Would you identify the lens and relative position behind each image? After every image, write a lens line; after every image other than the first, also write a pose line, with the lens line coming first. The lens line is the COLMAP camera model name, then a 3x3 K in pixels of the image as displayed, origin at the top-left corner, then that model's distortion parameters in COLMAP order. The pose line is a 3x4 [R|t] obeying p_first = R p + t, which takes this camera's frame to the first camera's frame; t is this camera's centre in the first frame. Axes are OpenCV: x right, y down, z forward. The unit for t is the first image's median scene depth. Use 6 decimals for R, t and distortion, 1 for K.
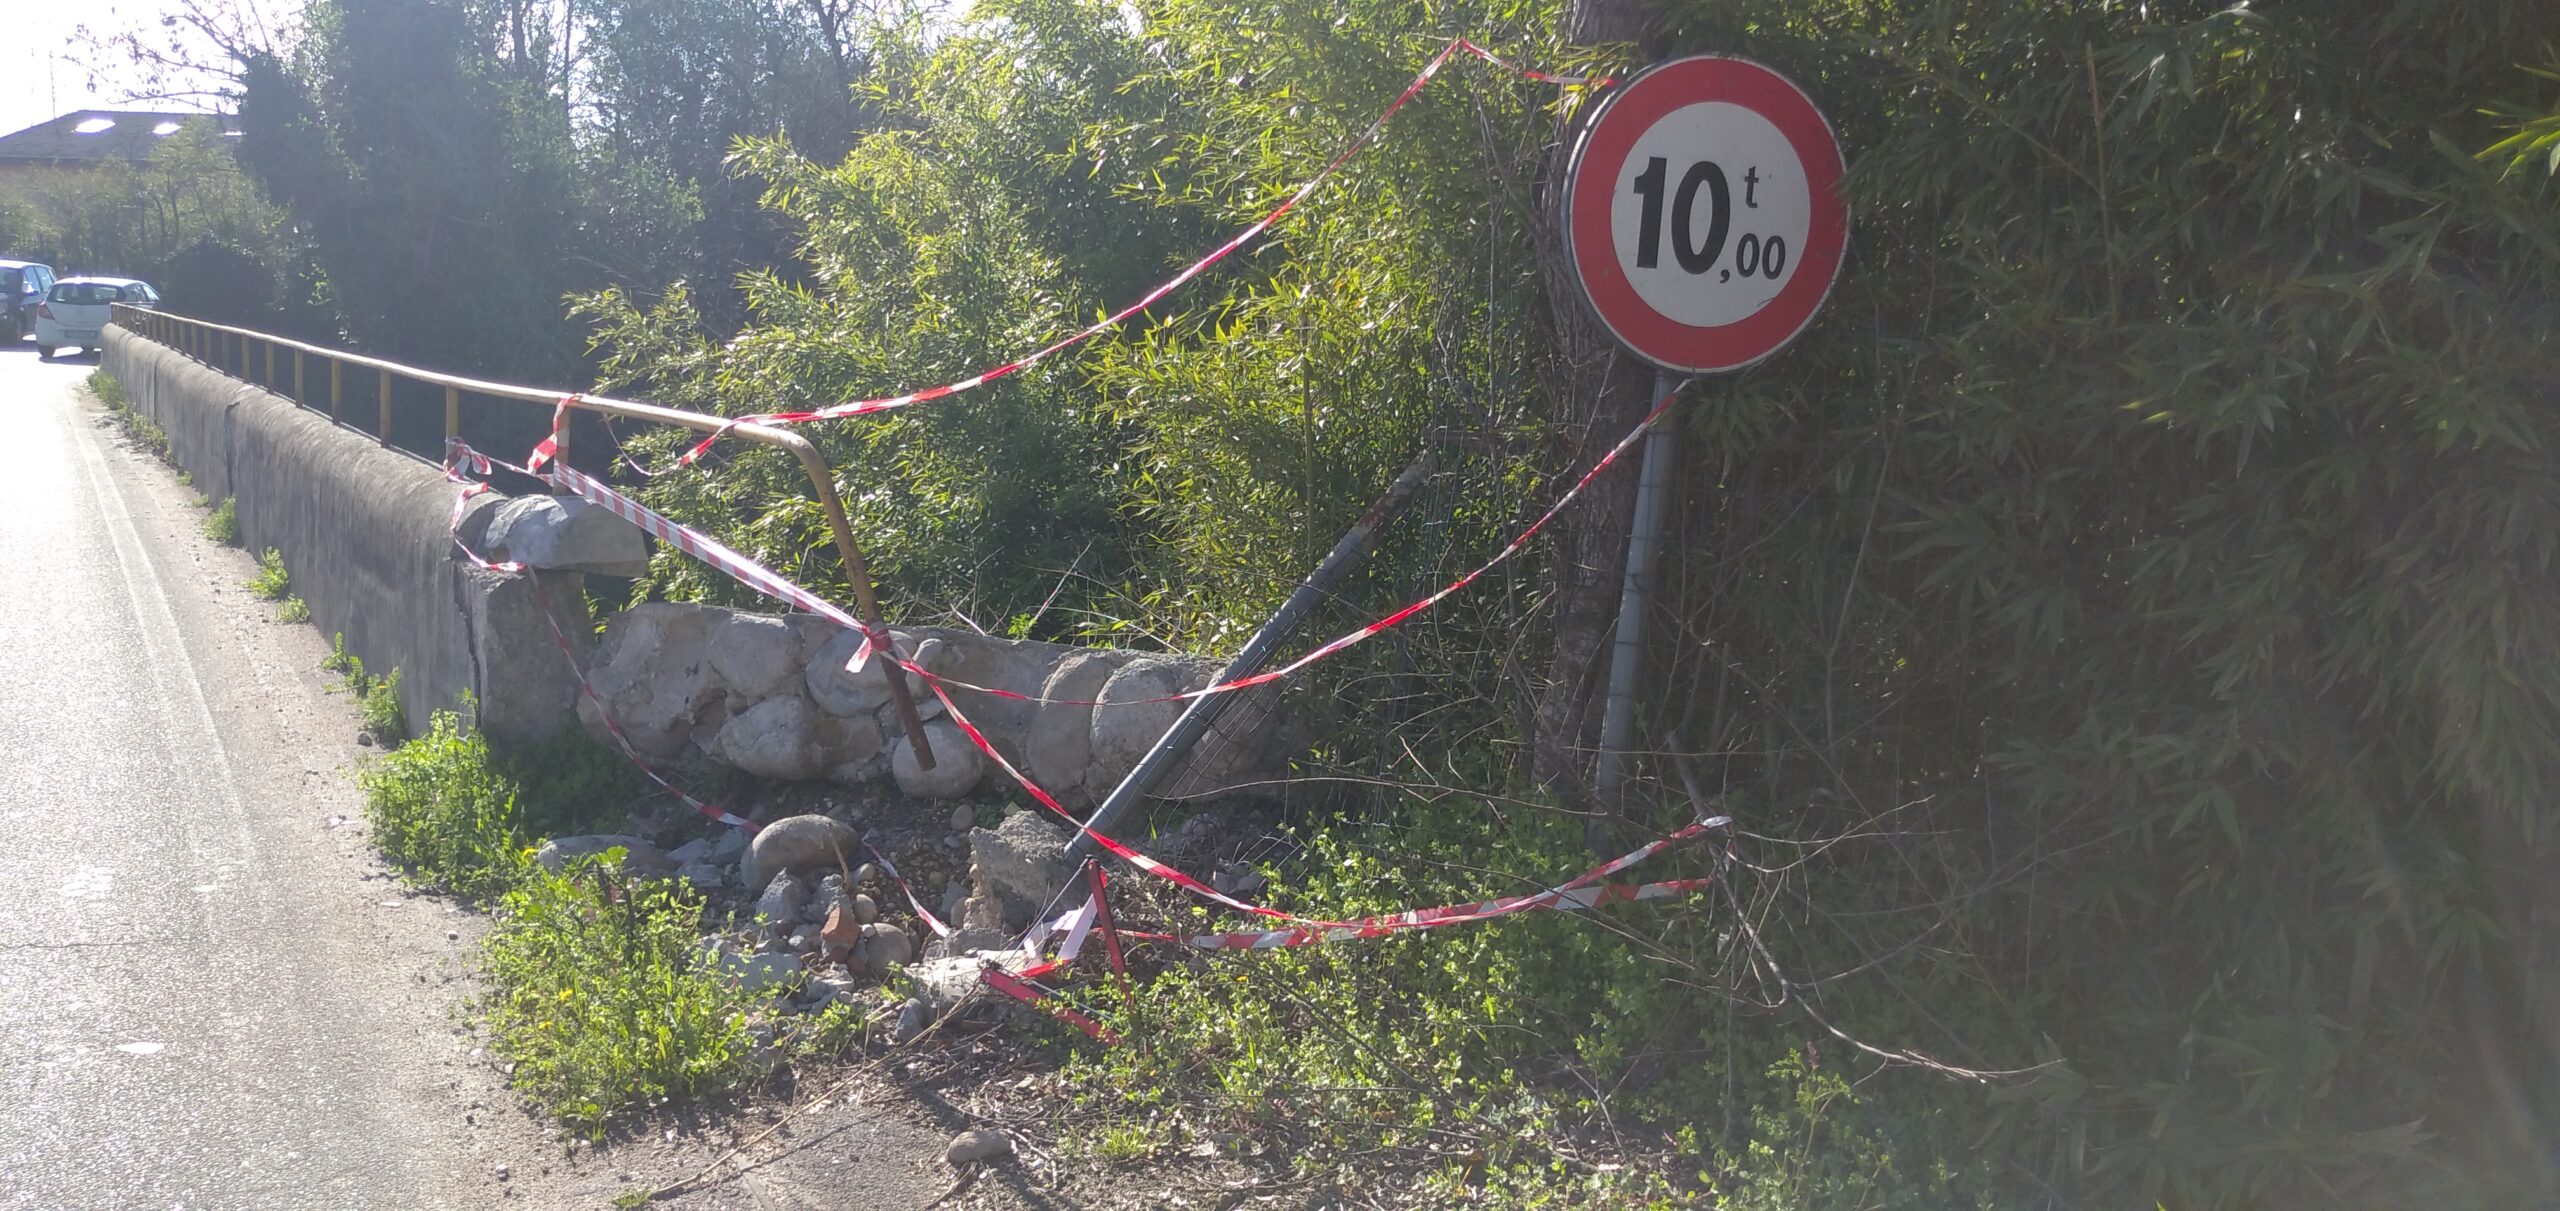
lens RADIAL K [[2040.0, 0, 1285.8], [0, 2040.0, 579.9], [0, 0, 1]] dist [0.047401, -0.116065]
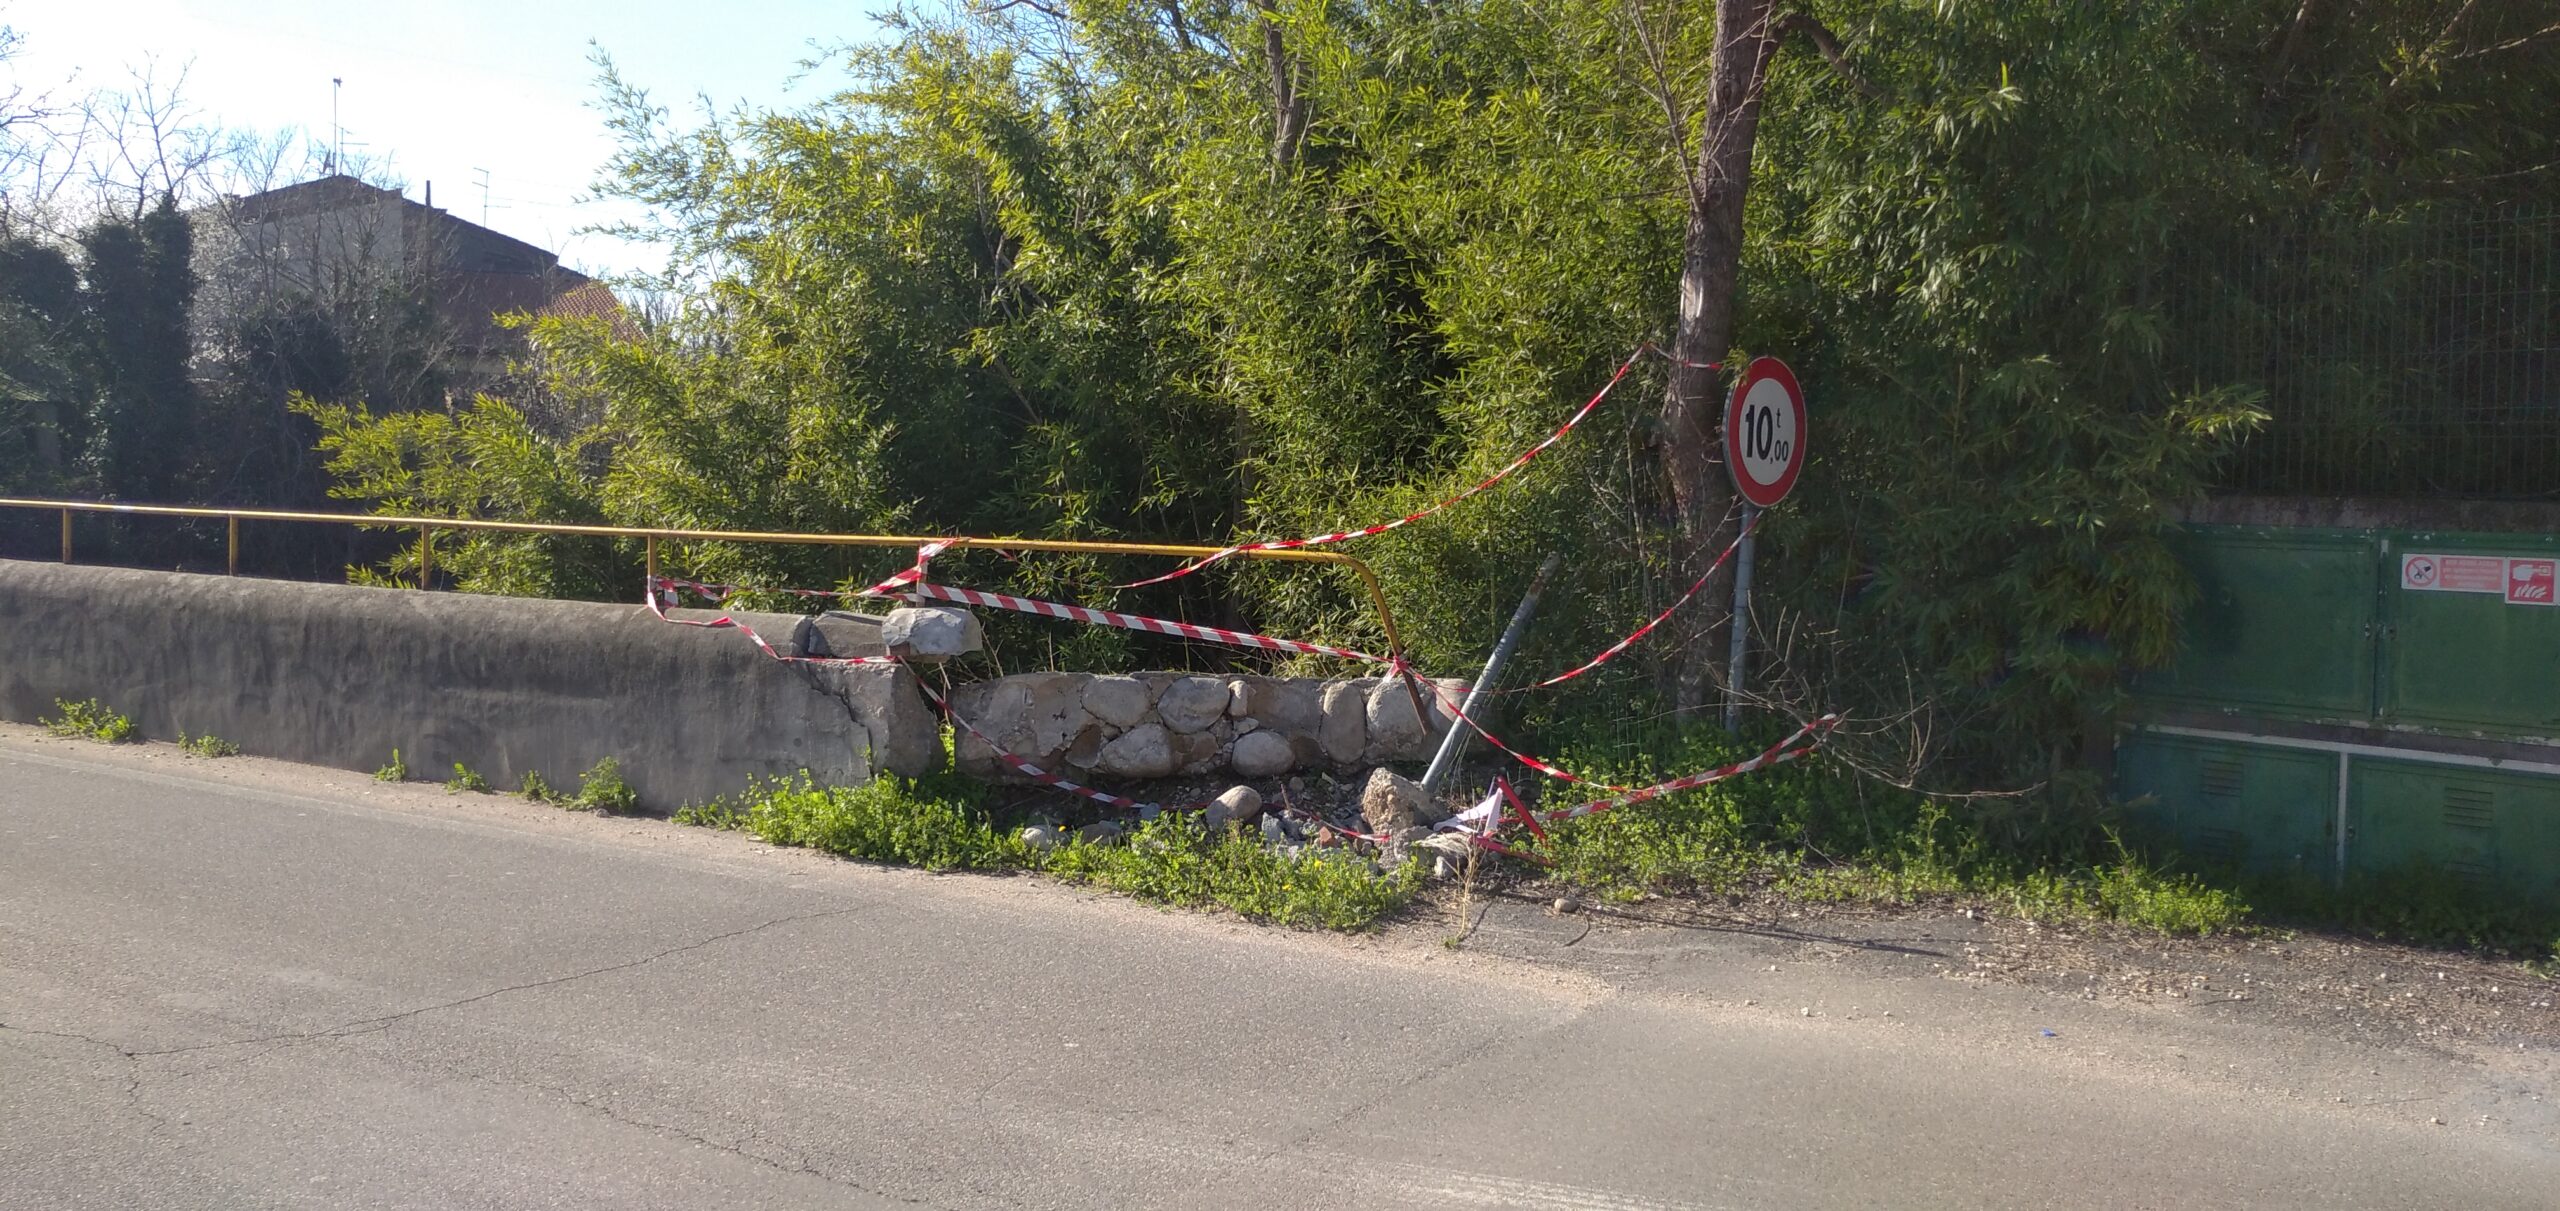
lens RADIAL K [[2033.5, 0, 1287.6], [0, 2033.5, 580.0], [0, 0, 1]] dist [0.087819, -0.171858]
pose [[0.882596, -0.043421, 0.468123, -0.952289], [0.067198, 0.997153, -0.034204, 0.007540], [-0.465305, 0.061645, 0.883001, -0.474956]]
